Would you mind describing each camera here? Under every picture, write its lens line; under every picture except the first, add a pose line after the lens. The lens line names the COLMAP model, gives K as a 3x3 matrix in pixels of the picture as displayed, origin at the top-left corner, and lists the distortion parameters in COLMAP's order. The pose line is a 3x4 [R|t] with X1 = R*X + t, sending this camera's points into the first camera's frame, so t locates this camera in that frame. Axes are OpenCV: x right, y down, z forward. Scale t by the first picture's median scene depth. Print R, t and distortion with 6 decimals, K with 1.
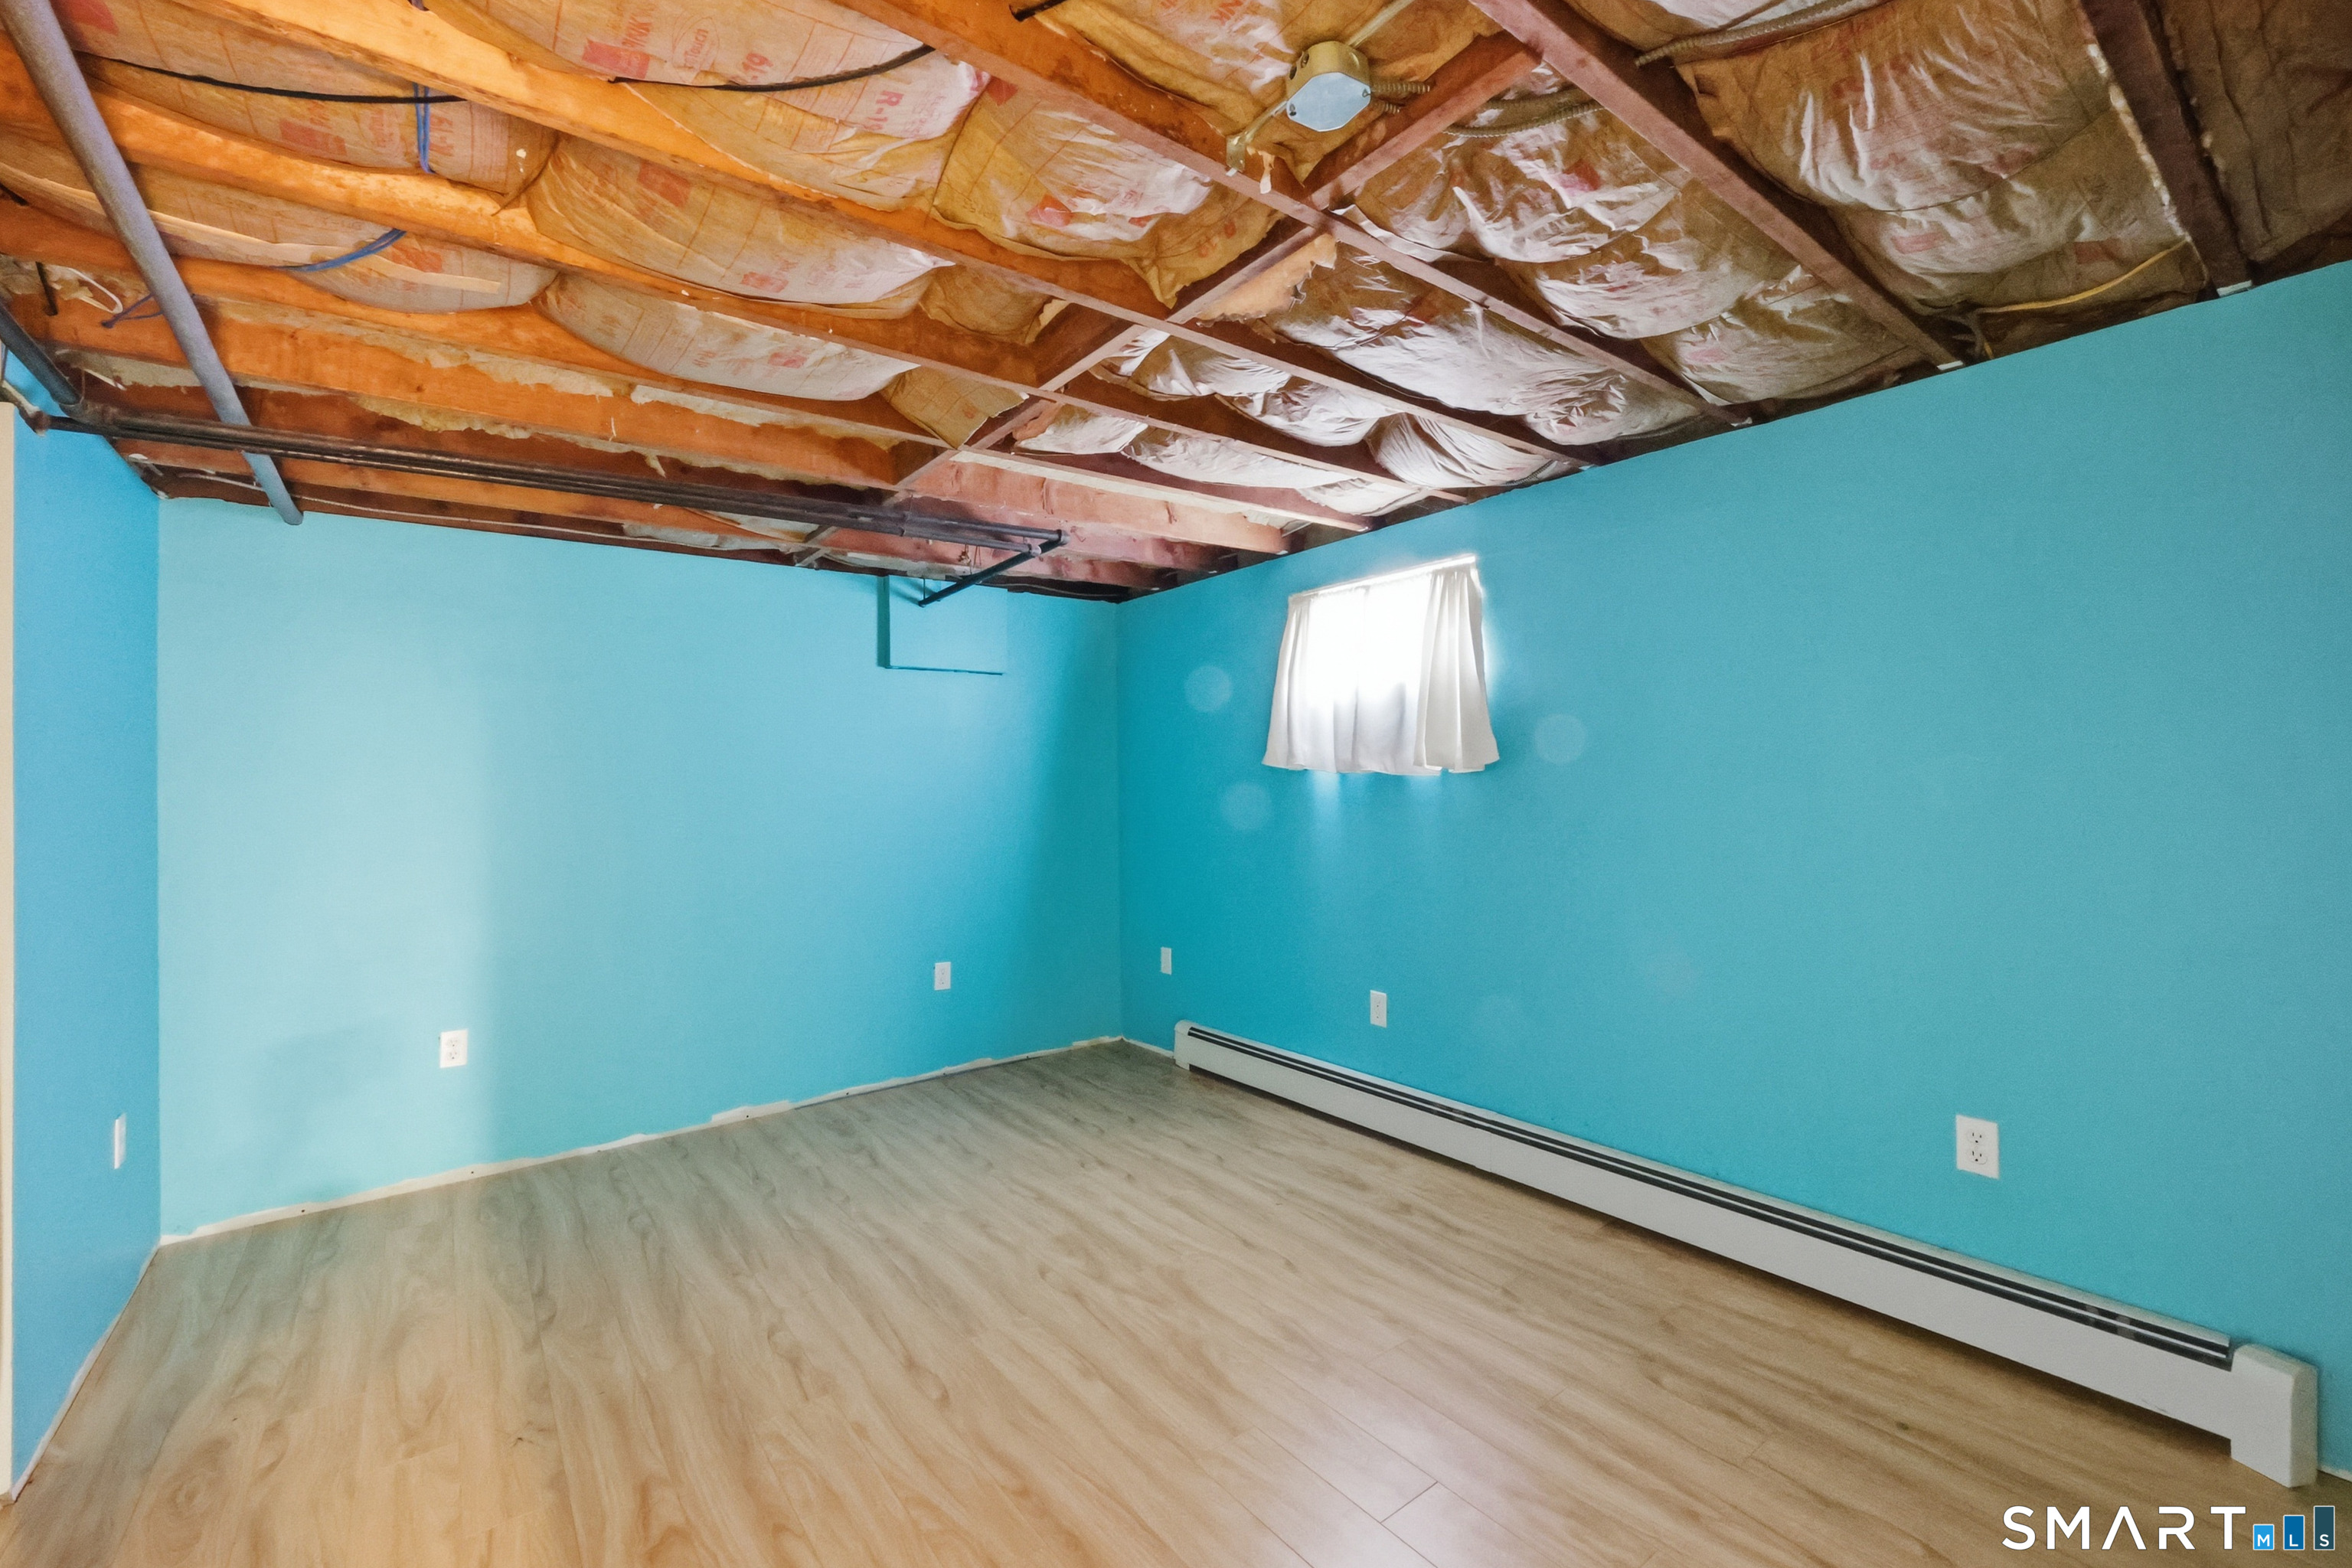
lens RADIAL K [[960.8, 0, 1179.6], [0, 960.8, 772.8], [0, 0, 1]] dist [-0.000831, -0.000290]
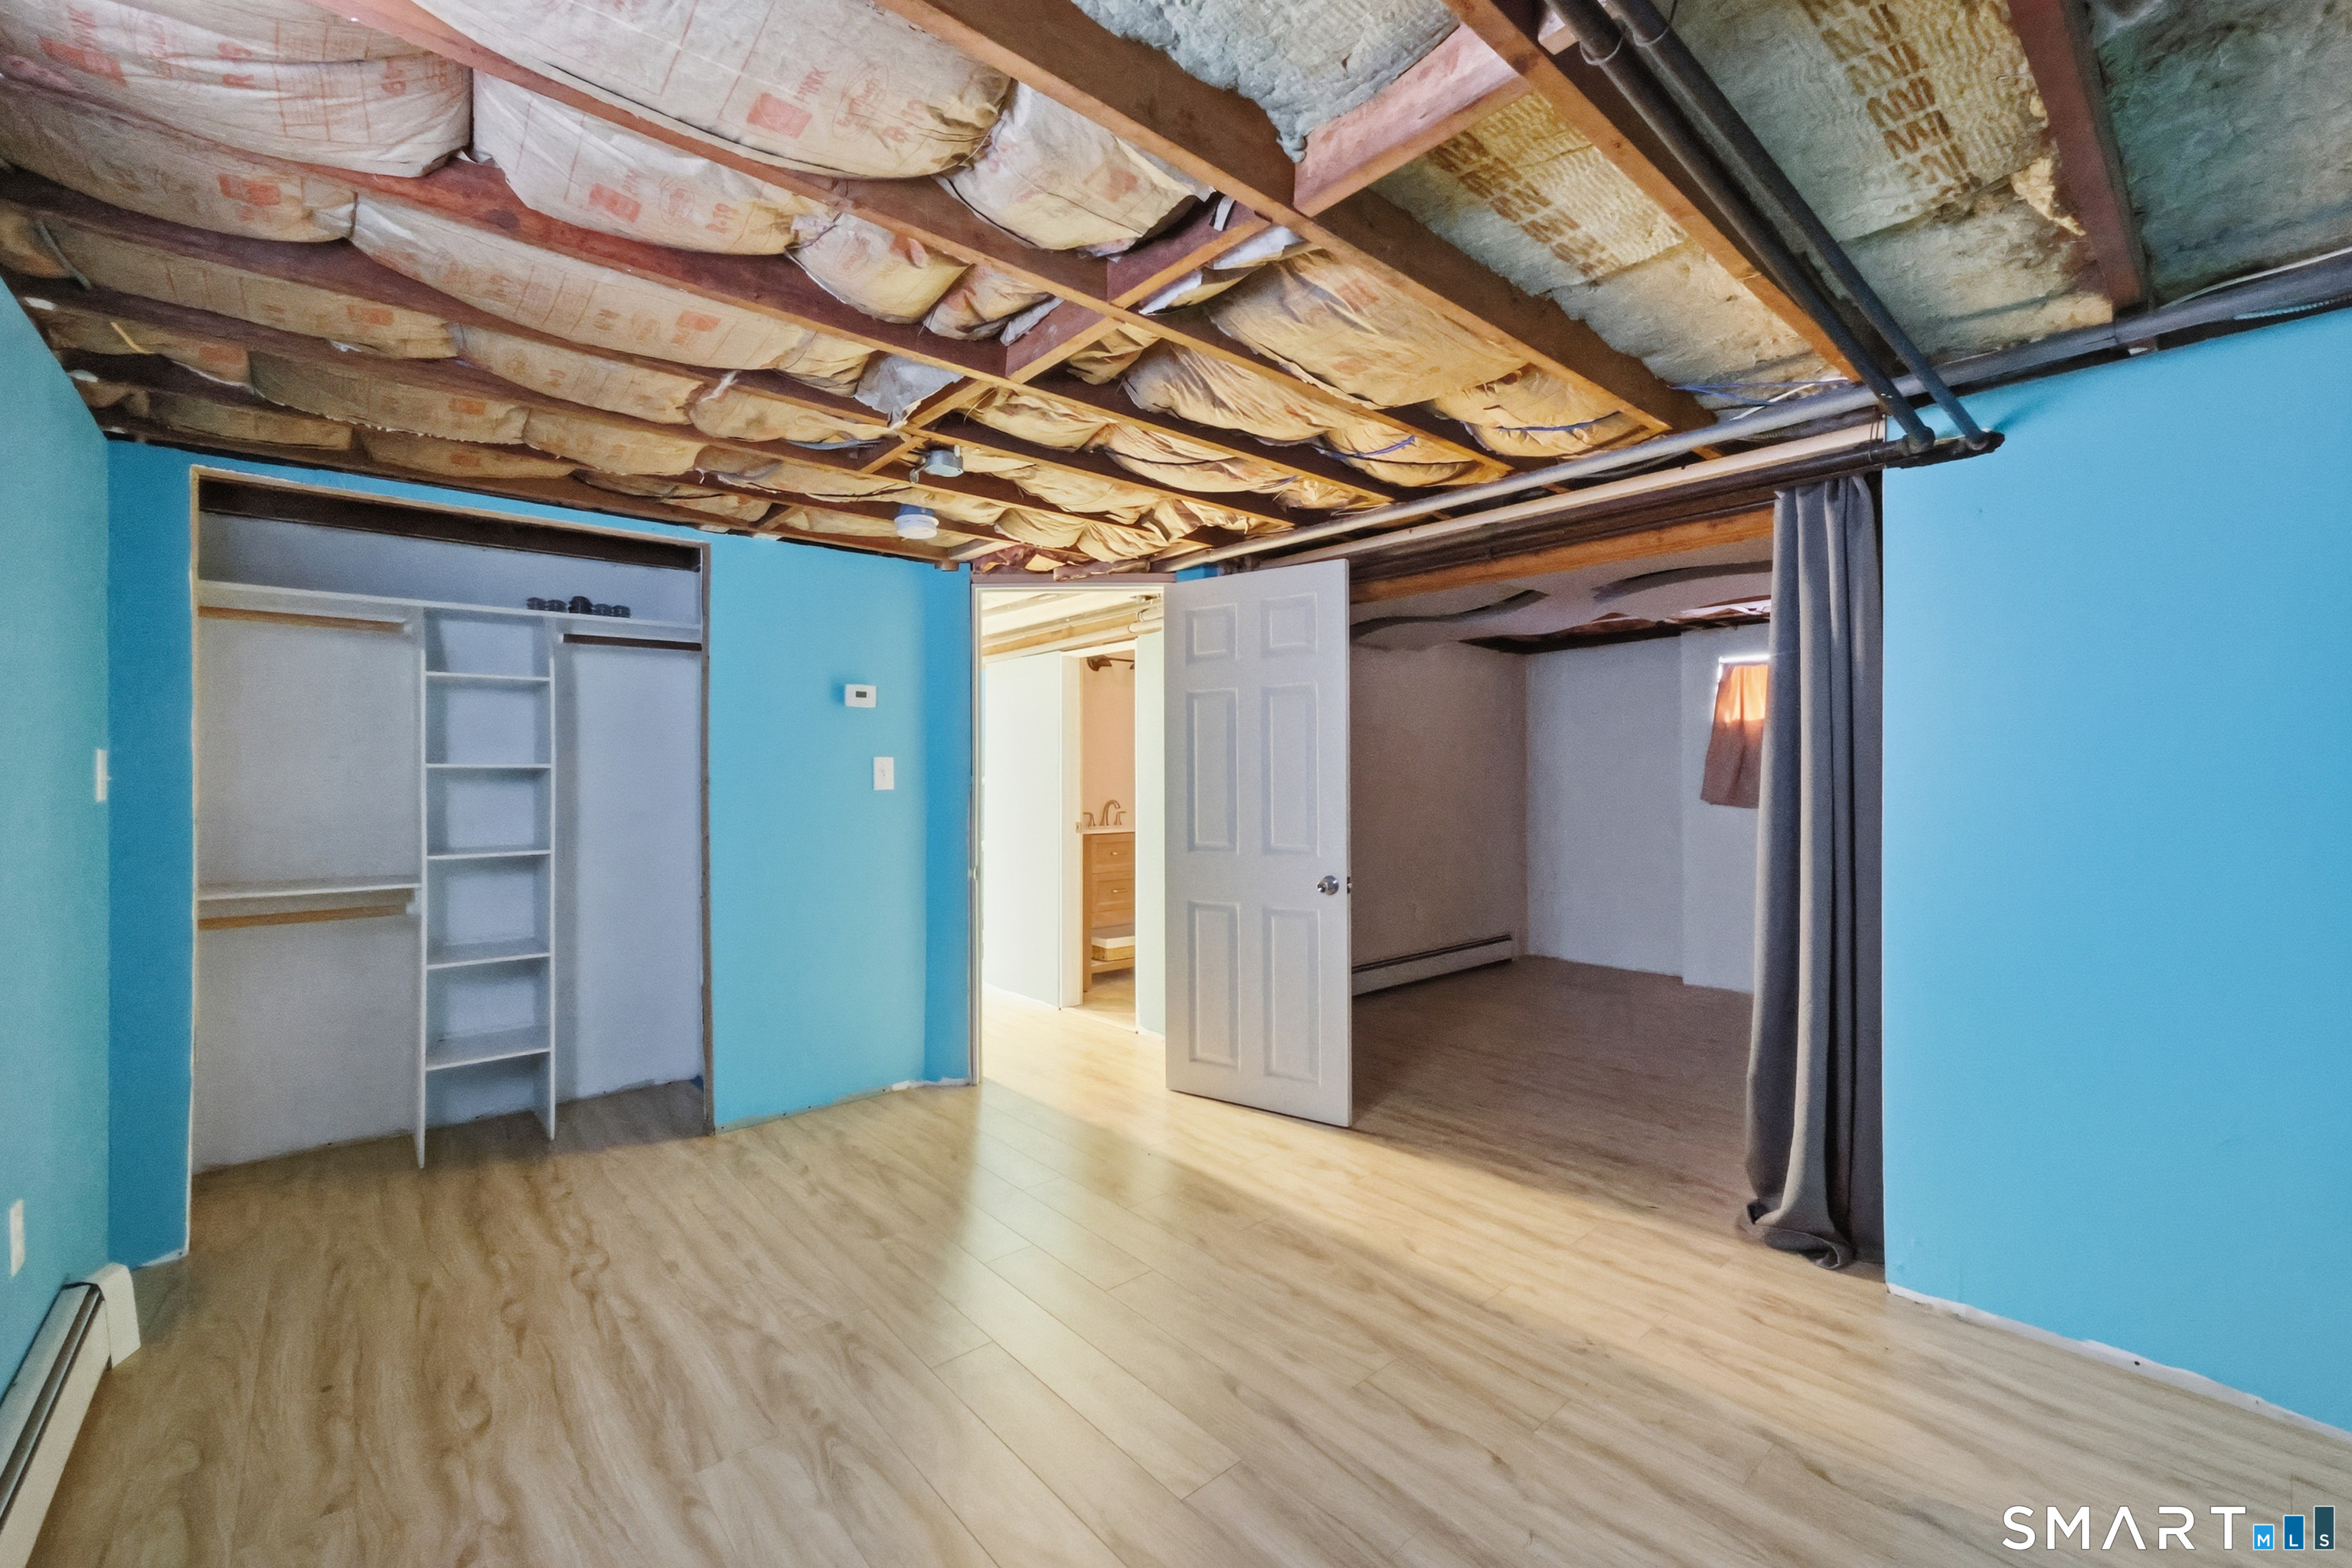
lens RADIAL K [[960.8, 0, 1179.6], [0, 960.8, 772.8], [0, 0, 1]] dist [-0.000831, -0.000290]
pose [[-0.997850, 0.019413, -0.062595, -0.135809], [0.020515, 0.999645, -0.017010, 0.027714], [0.062242, -0.018258, -0.997894, 1.964408]]
